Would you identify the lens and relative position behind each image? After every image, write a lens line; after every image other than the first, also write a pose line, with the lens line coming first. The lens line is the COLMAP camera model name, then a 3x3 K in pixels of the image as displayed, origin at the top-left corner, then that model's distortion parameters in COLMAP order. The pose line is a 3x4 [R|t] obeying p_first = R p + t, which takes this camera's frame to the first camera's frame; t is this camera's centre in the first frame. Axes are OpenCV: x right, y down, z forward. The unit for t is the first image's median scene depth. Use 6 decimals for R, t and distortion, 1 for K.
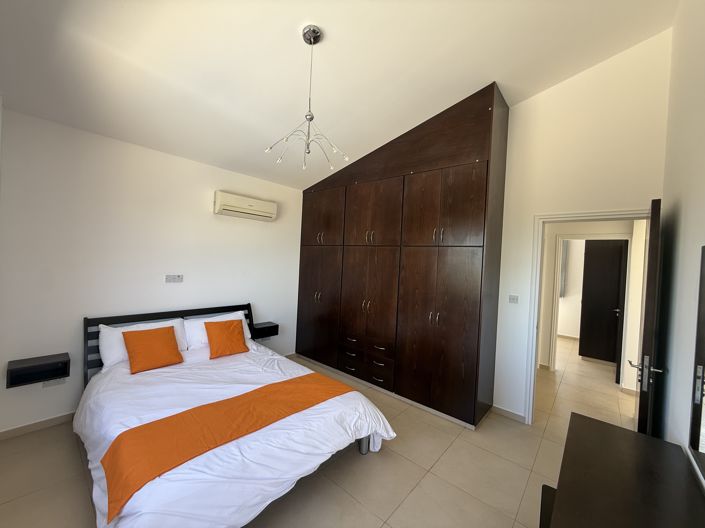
lens RADIAL K [[281.6, 0, 356.5], [0, 281.6, 263.5], [0, 0, 1]] dist [-0.000180, 0.000003]
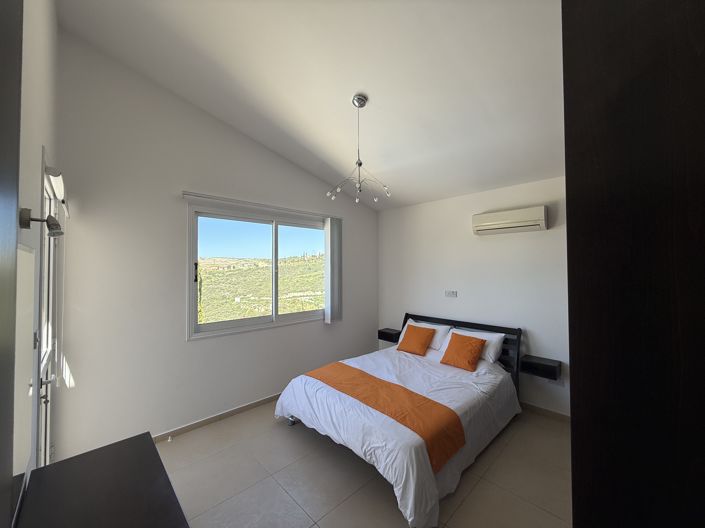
lens RADIAL K [[281.6, 0, 348.9], [0, 281.6, 263.1], [0, 0, 1]] dist [-0.000180, 0.000003]
pose [[-0.098533, -0.071298, -0.992576, 0.813272], [-0.015395, 0.997420, -0.070118, 0.013396], [0.995015, 0.008372, -0.099377, 0.825742]]
